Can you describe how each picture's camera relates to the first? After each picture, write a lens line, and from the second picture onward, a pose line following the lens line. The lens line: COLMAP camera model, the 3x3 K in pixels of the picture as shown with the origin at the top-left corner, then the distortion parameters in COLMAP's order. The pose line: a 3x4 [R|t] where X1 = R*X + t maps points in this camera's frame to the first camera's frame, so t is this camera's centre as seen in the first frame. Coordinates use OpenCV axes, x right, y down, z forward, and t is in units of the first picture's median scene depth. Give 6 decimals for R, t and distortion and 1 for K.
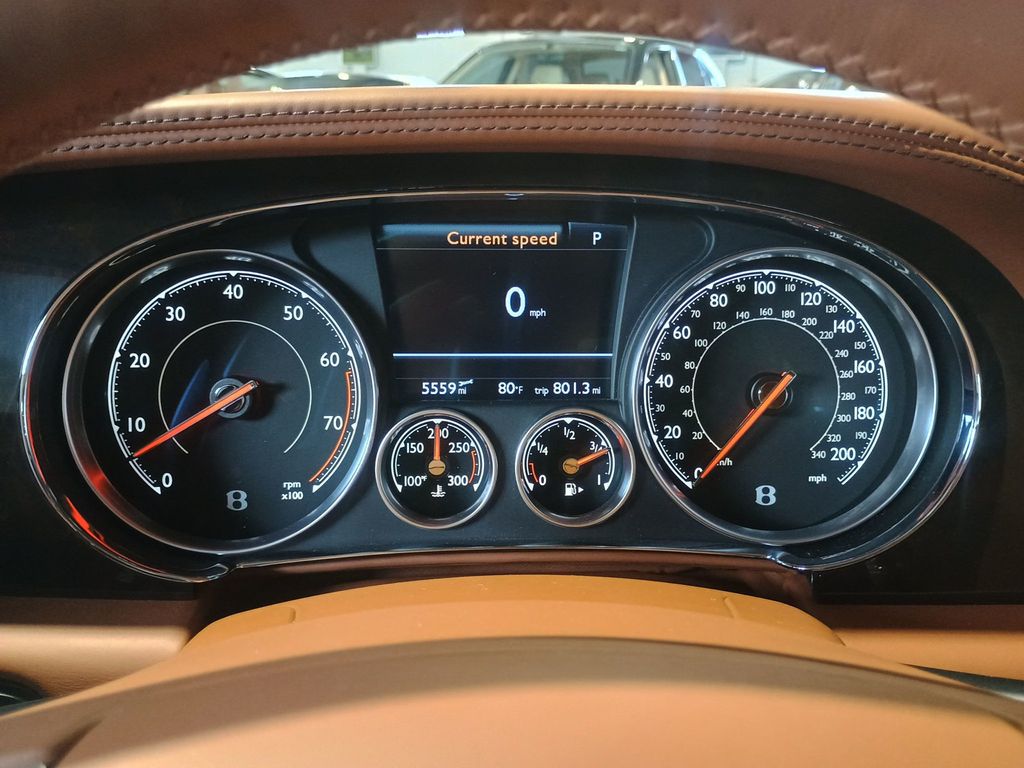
lens RADIAL K [[879.8, 0, 508.6], [0, 879.8, 376.8], [0, 0, 1]] dist [0.057324, -0.080223]
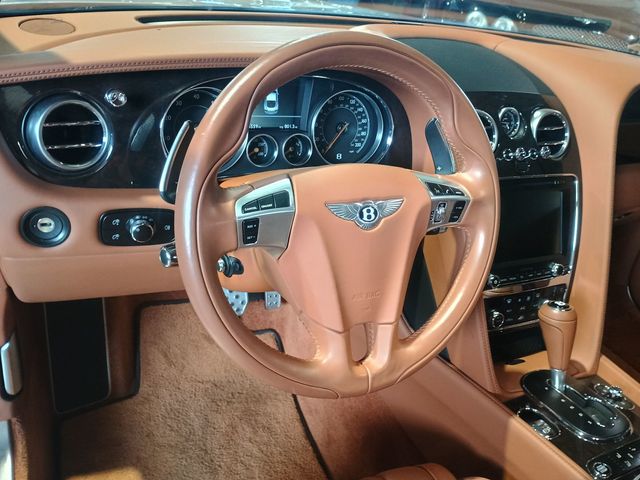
lens RADIAL K [[549.9, 0, 317.9], [0, 549.9, 235.5], [0, 0, 1]] dist [0.057324, -0.080223]
pose [[0.917007, -0.076157, 0.391532, -0.717629], [-0.030164, 0.965552, 0.258456, -0.138738], [-0.397728, -0.248816, 0.883121, -1.081015]]
